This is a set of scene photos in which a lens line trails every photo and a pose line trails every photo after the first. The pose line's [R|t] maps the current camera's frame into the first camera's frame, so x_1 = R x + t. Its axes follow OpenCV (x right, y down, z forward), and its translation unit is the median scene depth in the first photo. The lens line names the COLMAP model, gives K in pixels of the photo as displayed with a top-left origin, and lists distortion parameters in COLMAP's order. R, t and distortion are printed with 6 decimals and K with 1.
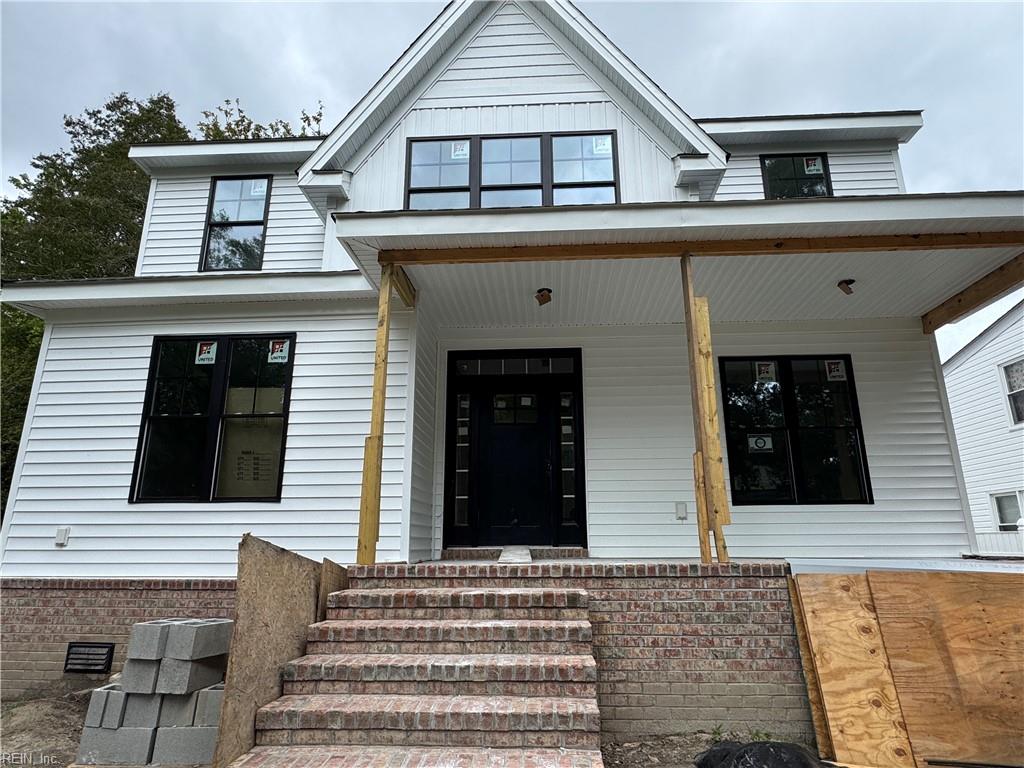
lens RADIAL K [[596.6, 0, 514.1], [0, 596.6, 385.5], [0, 0, 1]] dist [0.003443, 0.001936]
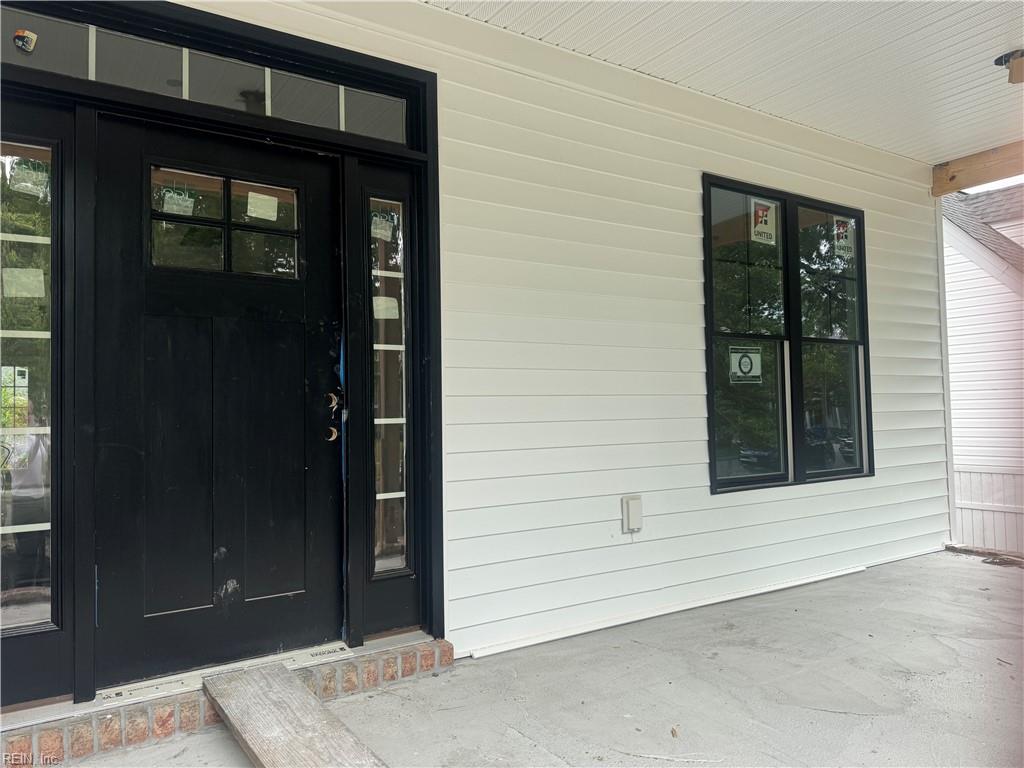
lens RADIAL K [[731.8, 0, 511.0], [0, 731.8, 388.5], [0, 0, 1]] dist [0.024676, -0.003425]
pose [[0.798515, 0.007388, 0.601930, -0.130519], [-0.141971, 0.974029, 0.176383, 0.039523], [-0.584994, -0.226302, 0.778826, 0.706384]]
